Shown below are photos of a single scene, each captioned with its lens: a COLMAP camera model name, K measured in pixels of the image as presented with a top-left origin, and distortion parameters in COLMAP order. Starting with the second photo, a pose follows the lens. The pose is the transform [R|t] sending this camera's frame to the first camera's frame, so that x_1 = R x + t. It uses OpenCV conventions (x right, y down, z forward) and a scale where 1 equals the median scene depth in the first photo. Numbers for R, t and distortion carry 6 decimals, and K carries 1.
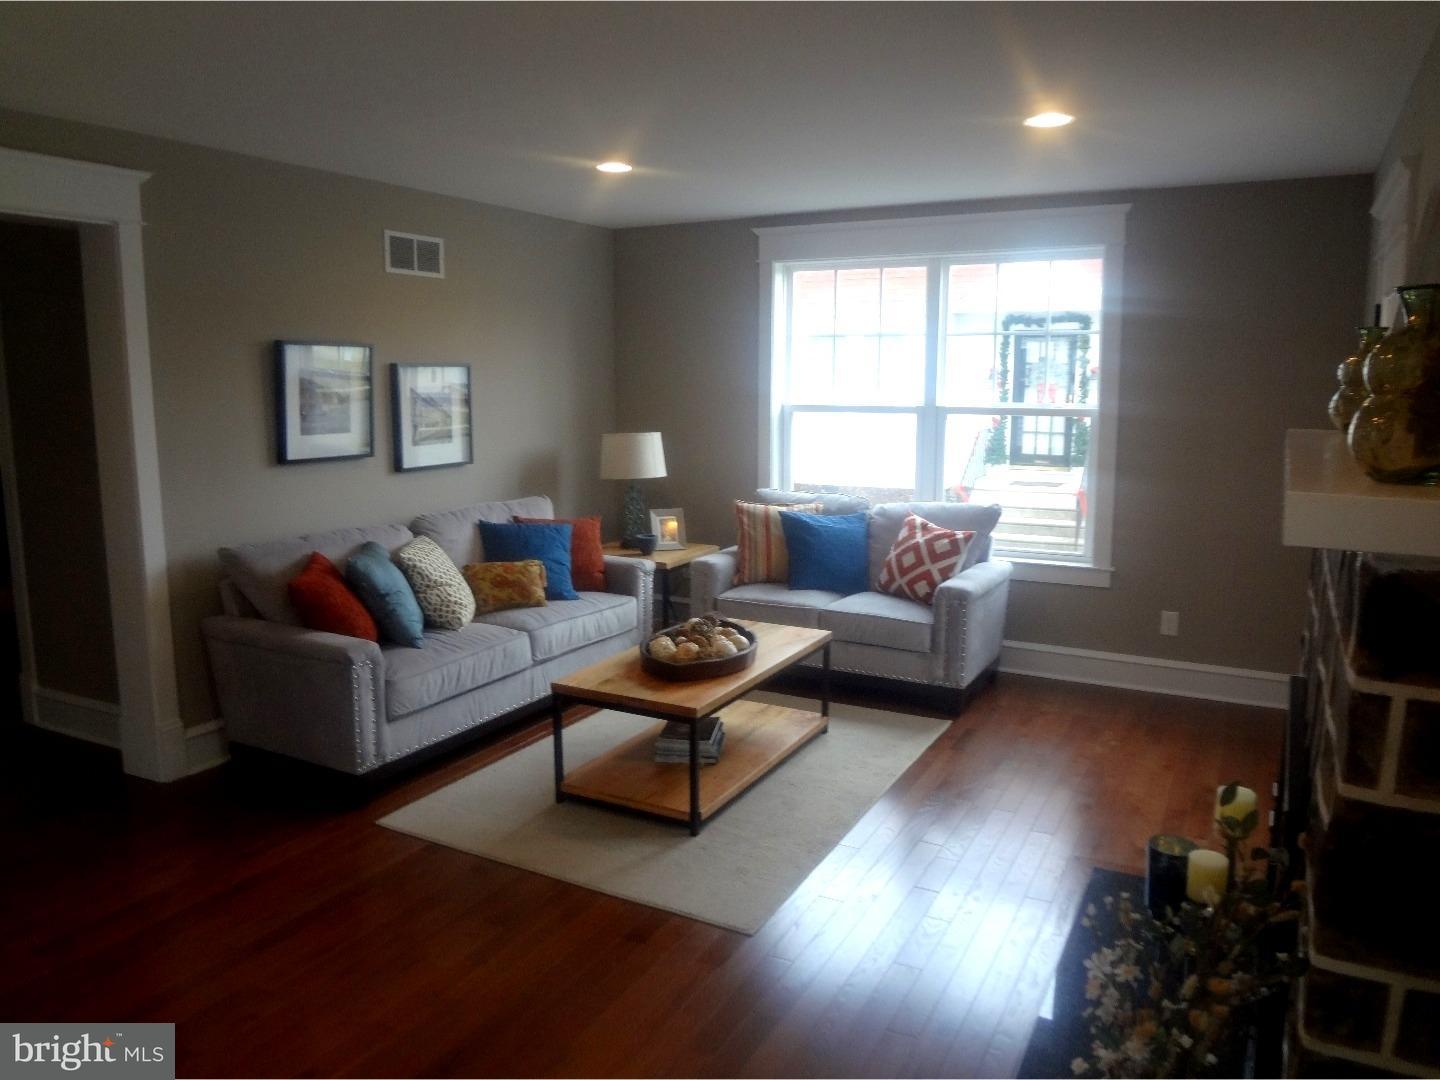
lens RADIAL K [[1071.0, 0, 720.0], [0, 1071.0, 540.0], [0, 0, 1]] dist [-0.005222, -0.007339]
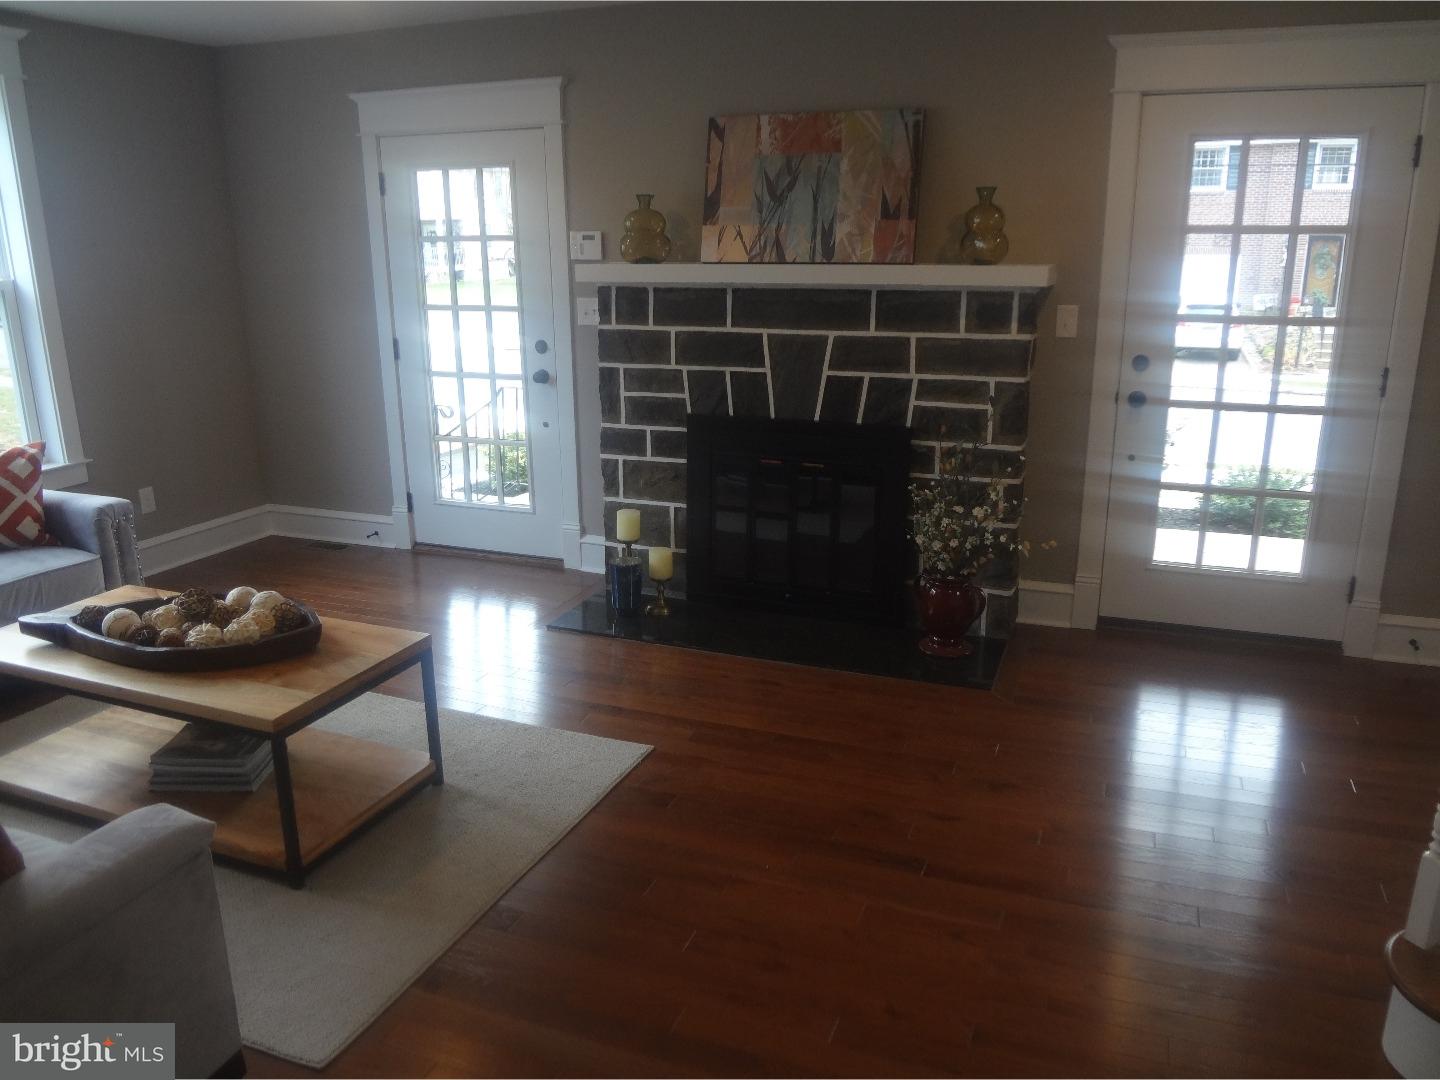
lens RADIAL K [[1071.0, 0, 720.0], [0, 1071.0, 540.0], [0, 0, 1]] dist [-0.005222, -0.007339]
pose [[-0.119466, -0.269406, 0.955588, -0.591582], [0.166276, 0.943458, 0.286774, -0.081378], [-0.978816, 0.193151, -0.067916, 0.586629]]
